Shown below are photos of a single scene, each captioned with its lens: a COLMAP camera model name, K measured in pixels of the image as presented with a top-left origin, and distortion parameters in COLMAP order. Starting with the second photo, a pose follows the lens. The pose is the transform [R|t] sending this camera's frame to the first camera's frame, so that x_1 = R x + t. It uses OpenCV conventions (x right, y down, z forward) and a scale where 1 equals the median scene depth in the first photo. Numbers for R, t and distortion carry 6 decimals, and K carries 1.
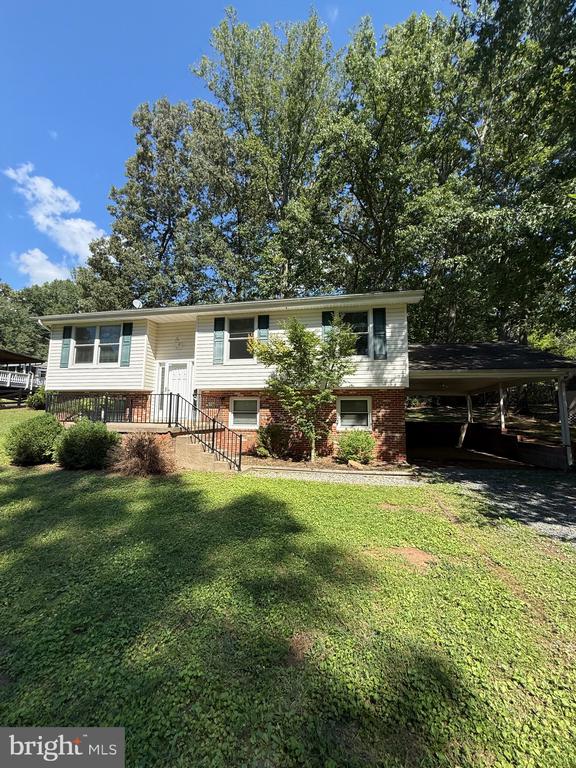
lens RADIAL K [[306.0, 0, 288.0], [0, 306.0, 384.0], [0, 0, 1]] dist [-0.000337, -0.000077]
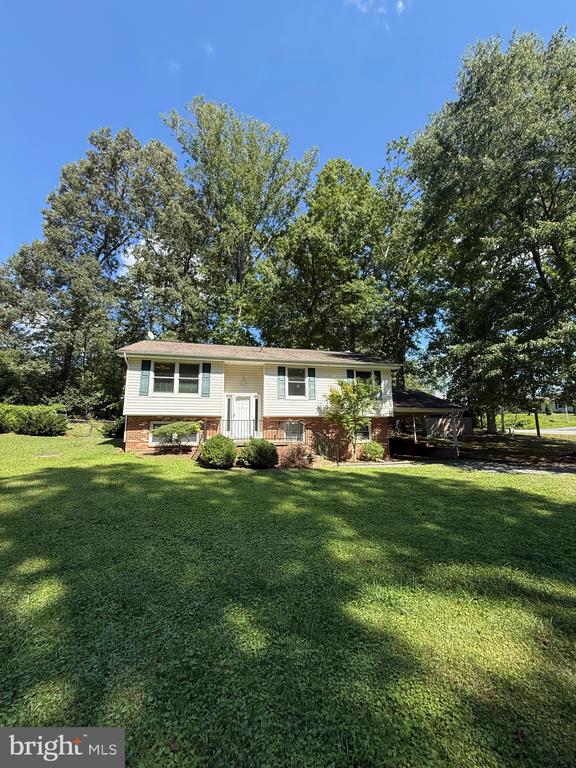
lens RADIAL K [[311.0, 0, 288.0], [0, 311.0, 384.0], [0, 0, 1]] dist [0.000502, 0.000017]
pose [[0.907111, 0.056096, 0.417136, -0.755996], [-0.025608, 0.996598, -0.078335, -0.018465], [-0.420111, 0.060377, 0.905462, -0.319615]]
